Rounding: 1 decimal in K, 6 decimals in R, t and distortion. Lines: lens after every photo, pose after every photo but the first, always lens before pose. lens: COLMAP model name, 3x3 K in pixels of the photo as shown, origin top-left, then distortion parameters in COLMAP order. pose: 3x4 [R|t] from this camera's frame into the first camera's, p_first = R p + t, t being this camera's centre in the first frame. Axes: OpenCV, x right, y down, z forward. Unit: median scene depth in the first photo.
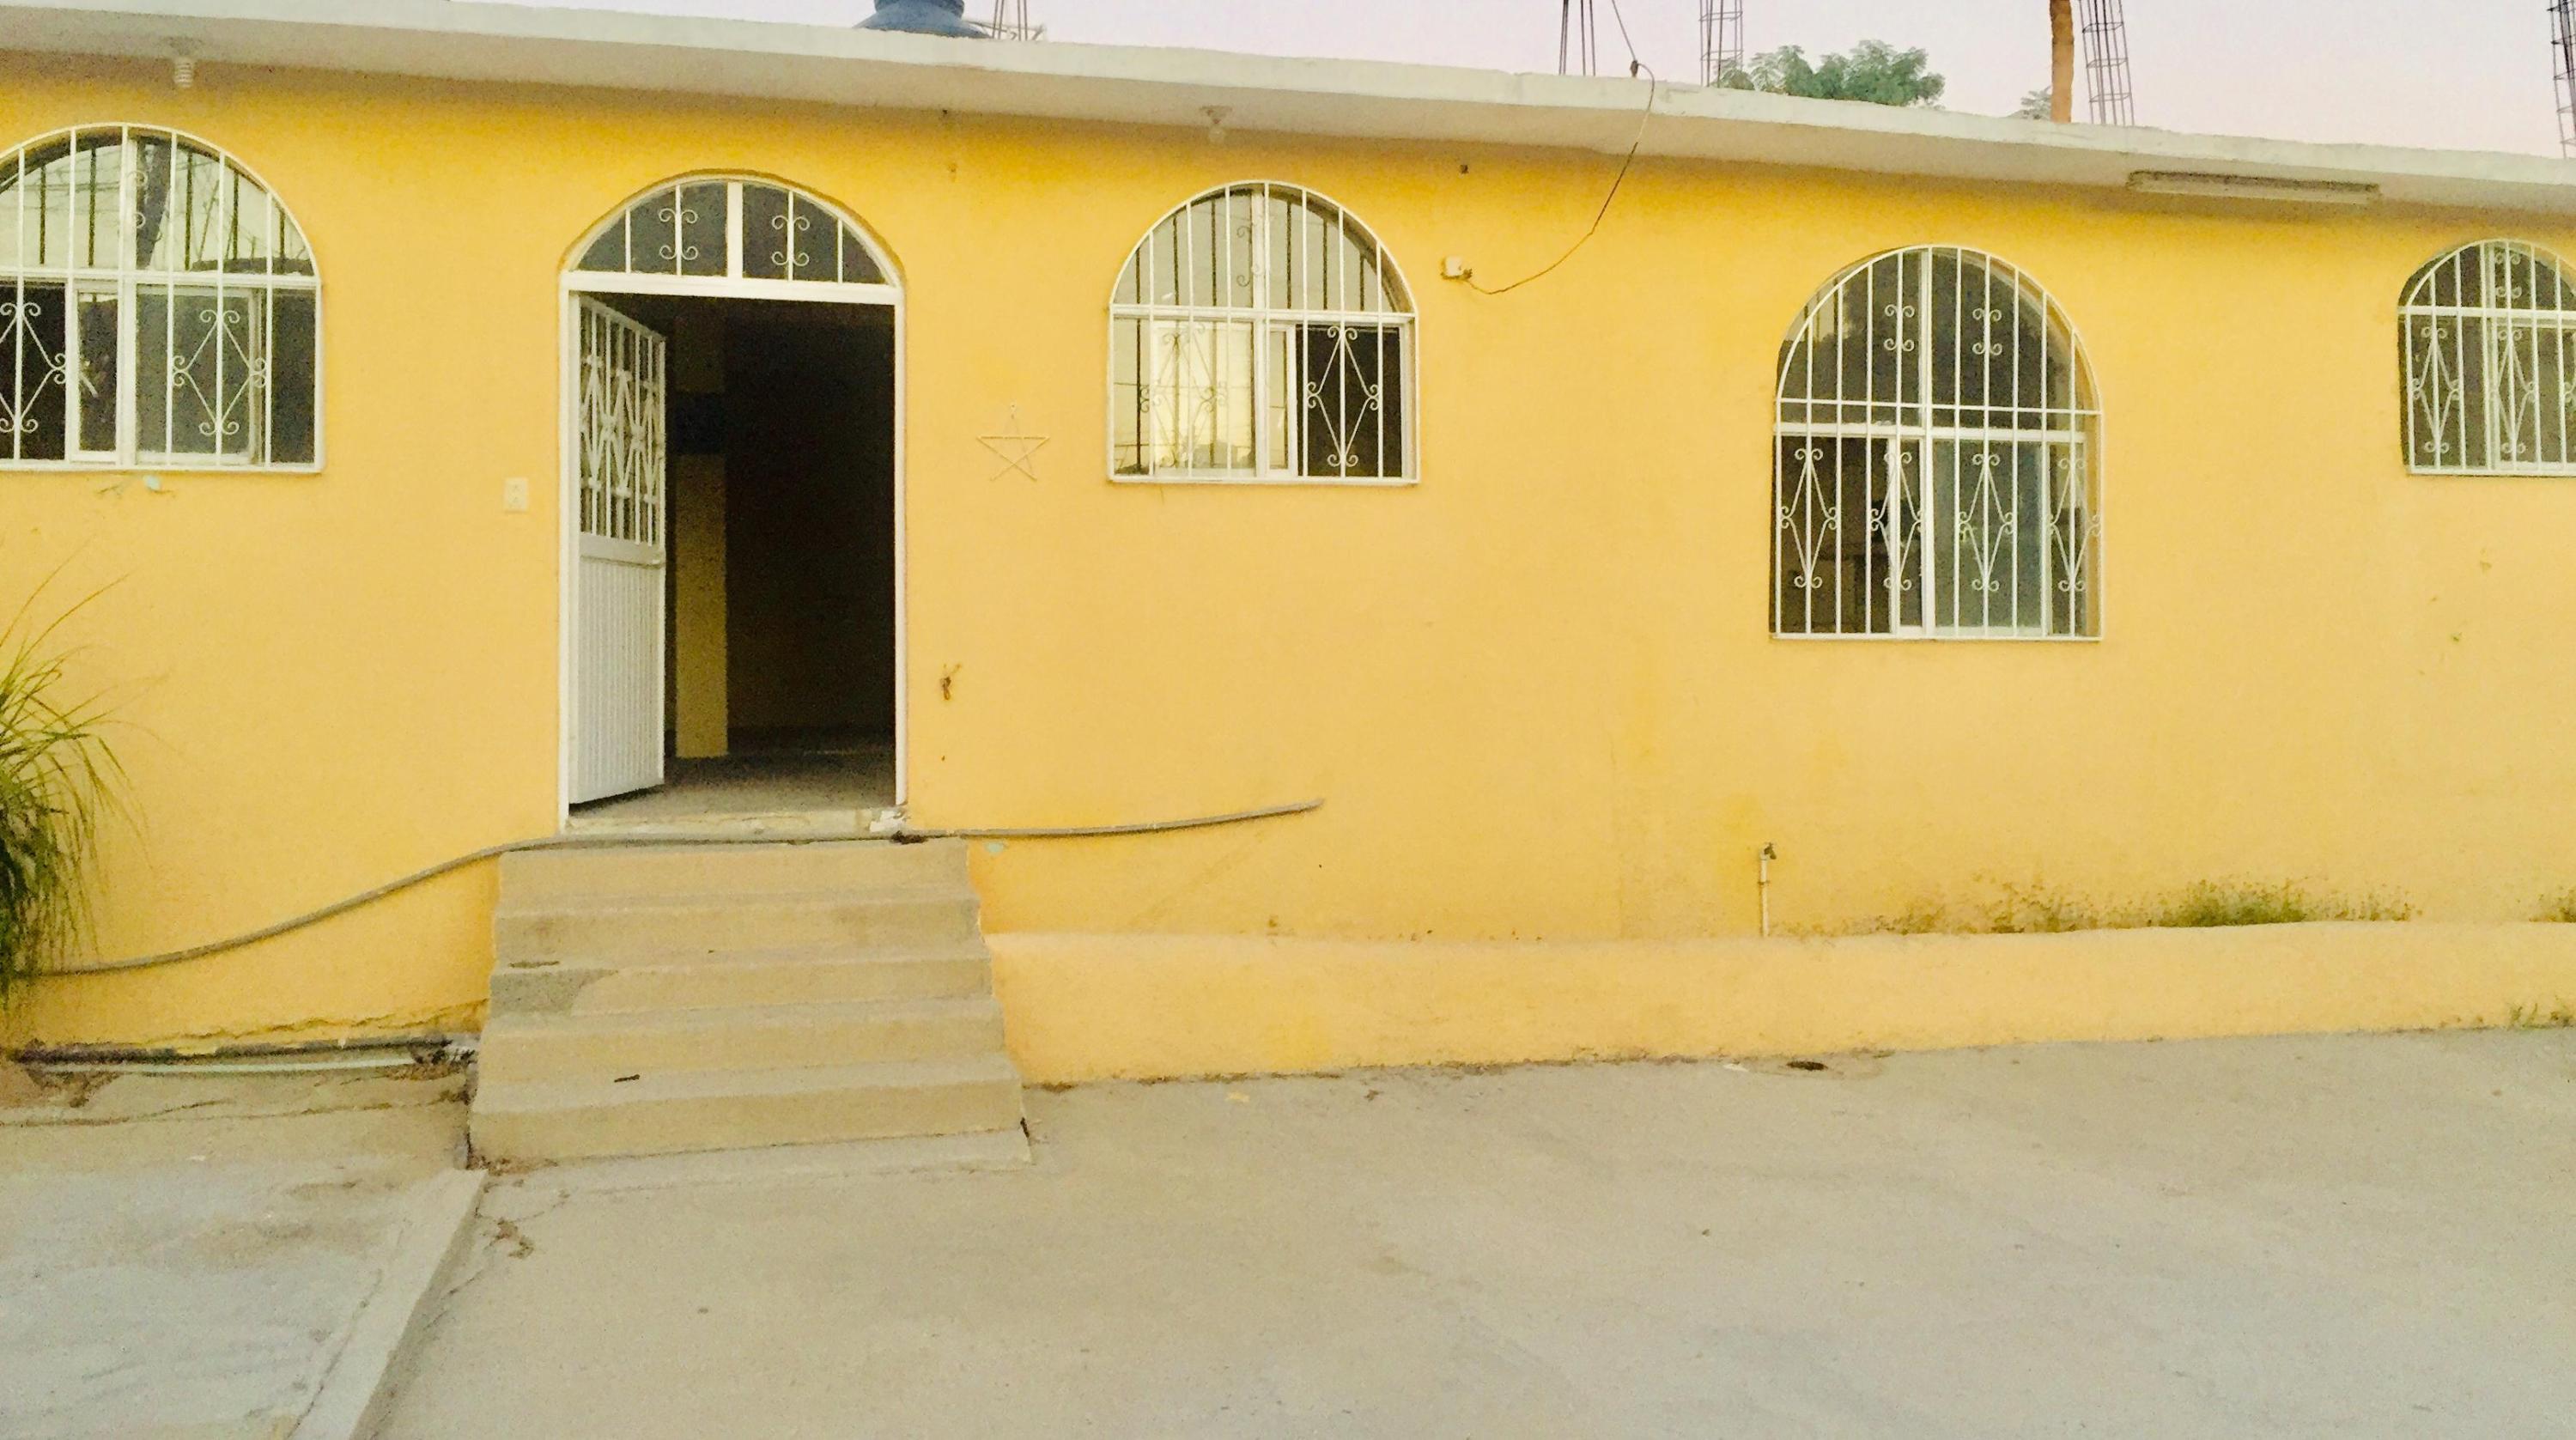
lens RADIAL K [[2203.6, 0, 1378.3], [0, 2203.6, 563.5], [0, 0, 1]] dist [0.023600, -0.000869]
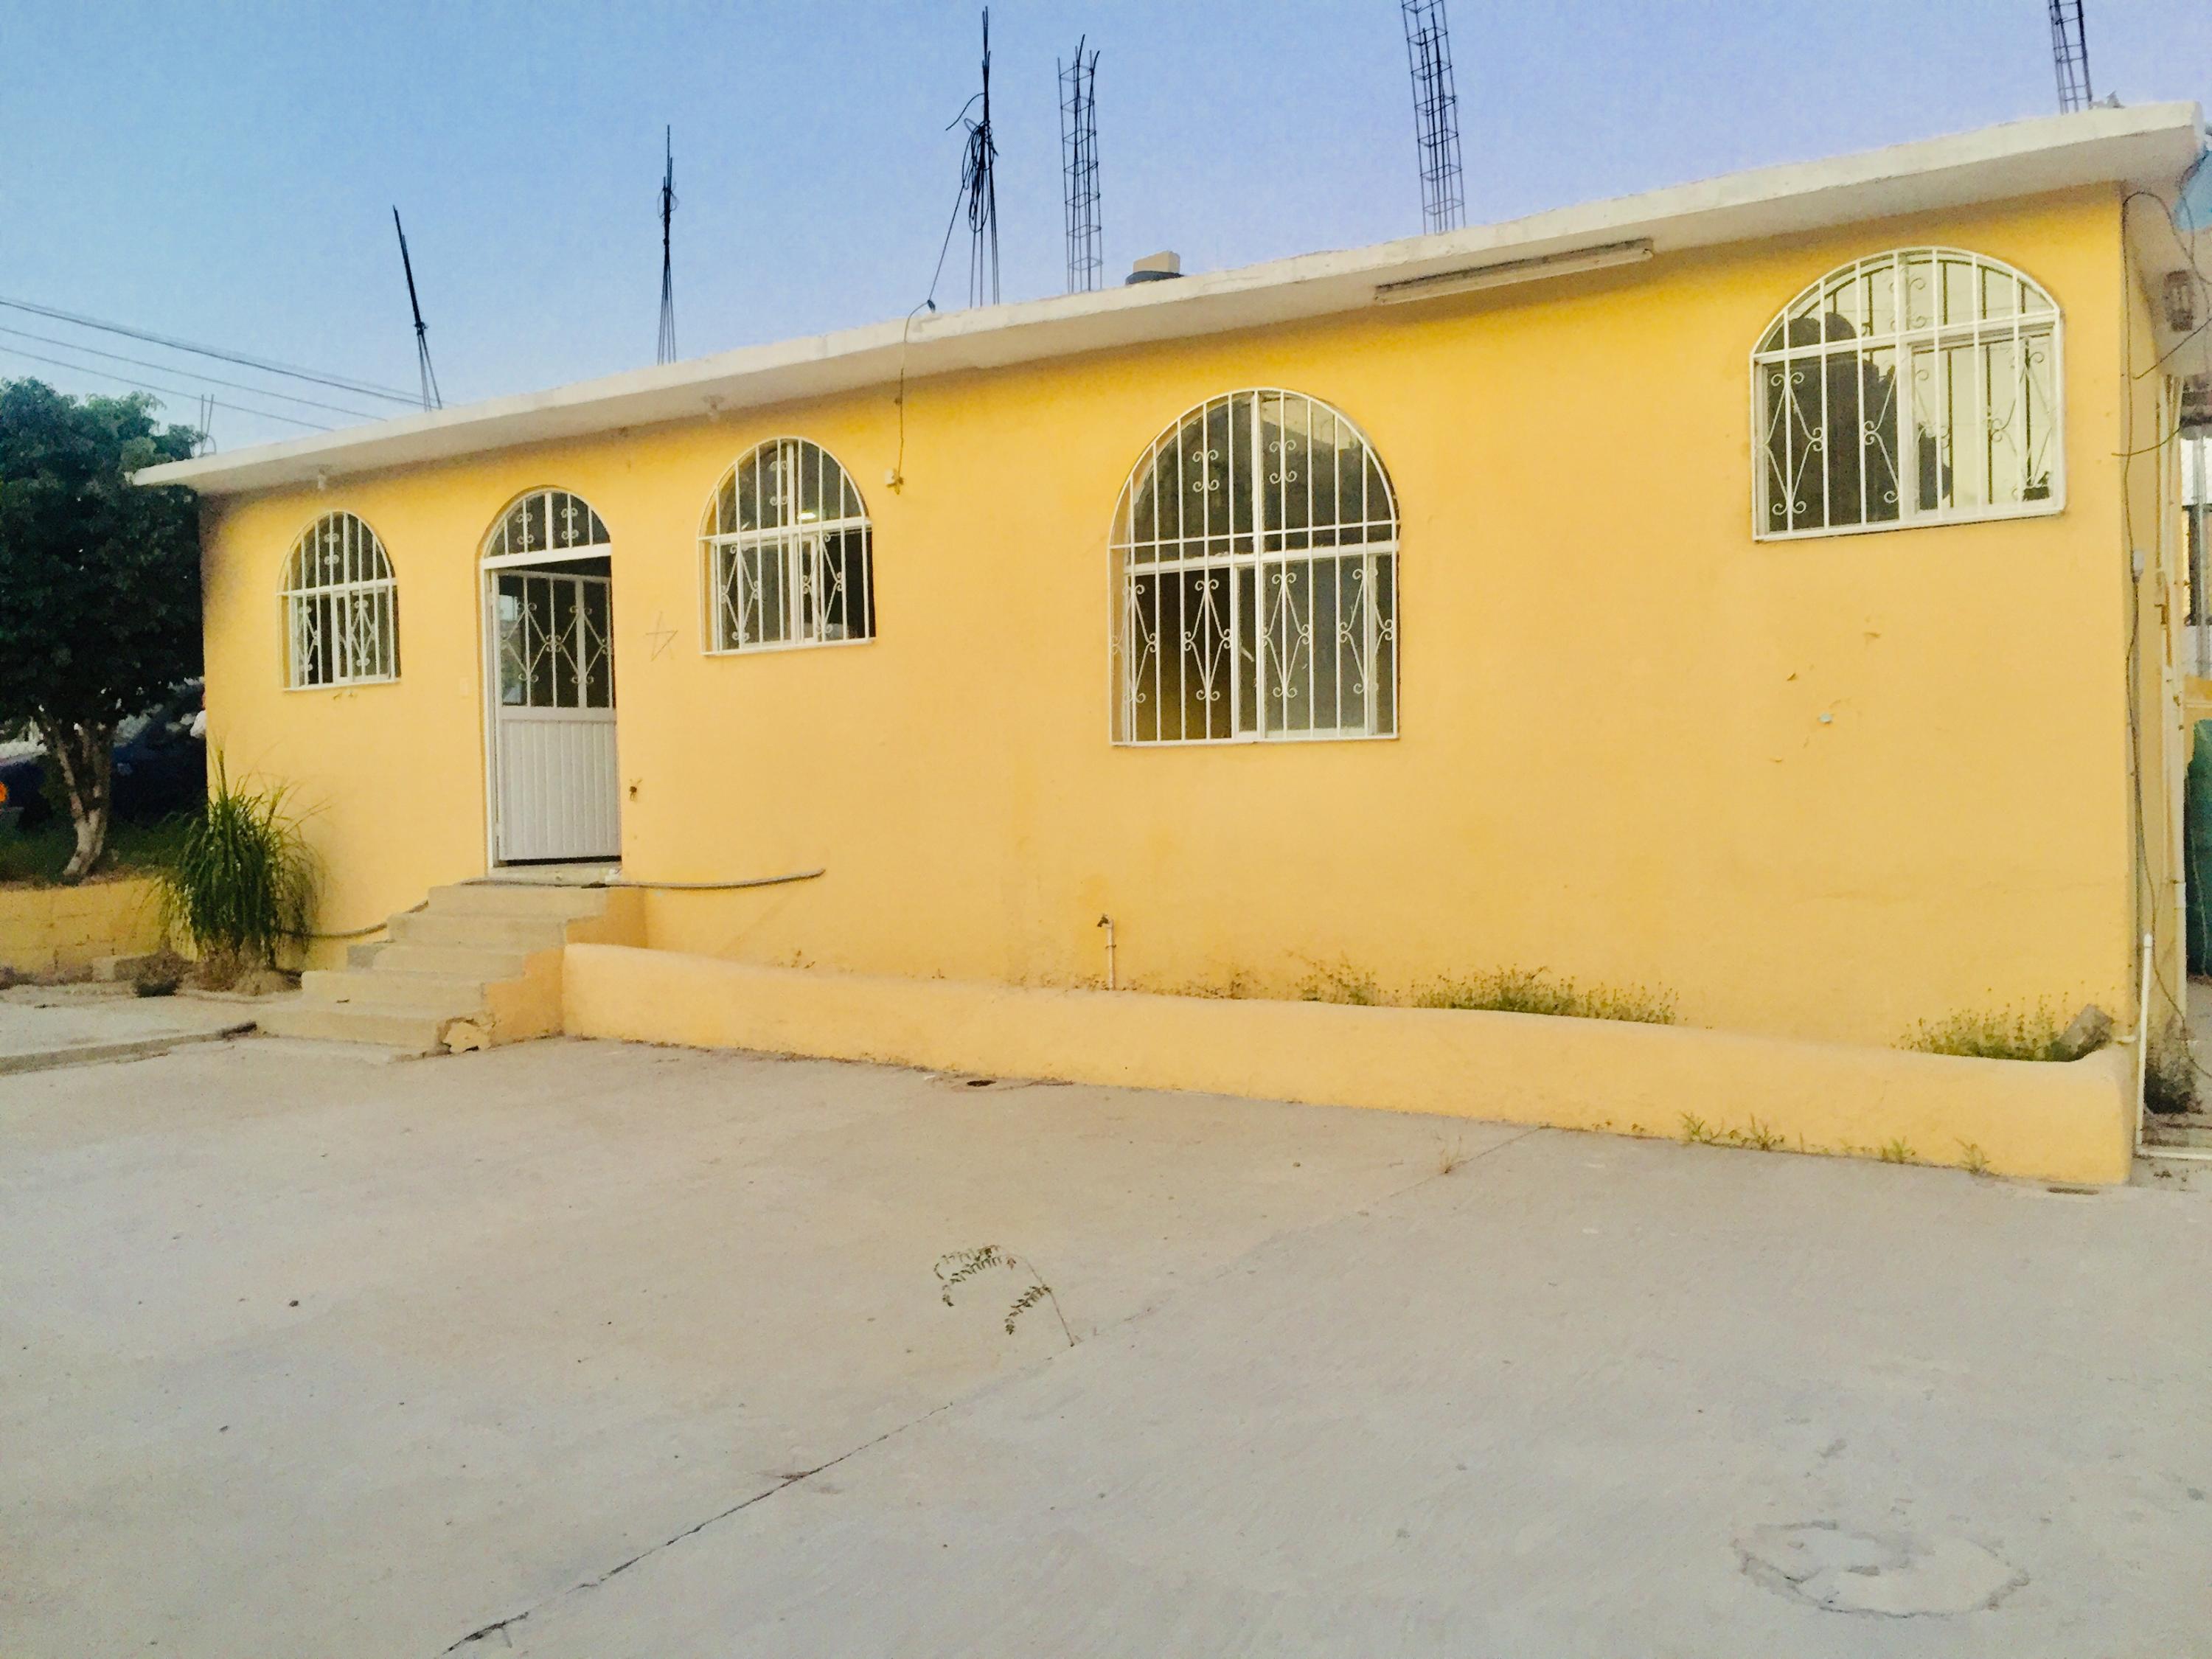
lens RADIAL K [[1931.7, 0, 1106.0], [0, 1931.7, 829.5], [0, 0, 1]] dist [0.035478, -0.054087]
pose [[0.663496, 0.007639, -0.748141, 0.945438], [0.056971, 0.996529, 0.060701, 0.014338], [0.746007, -0.082898, 0.660758, 0.284116]]
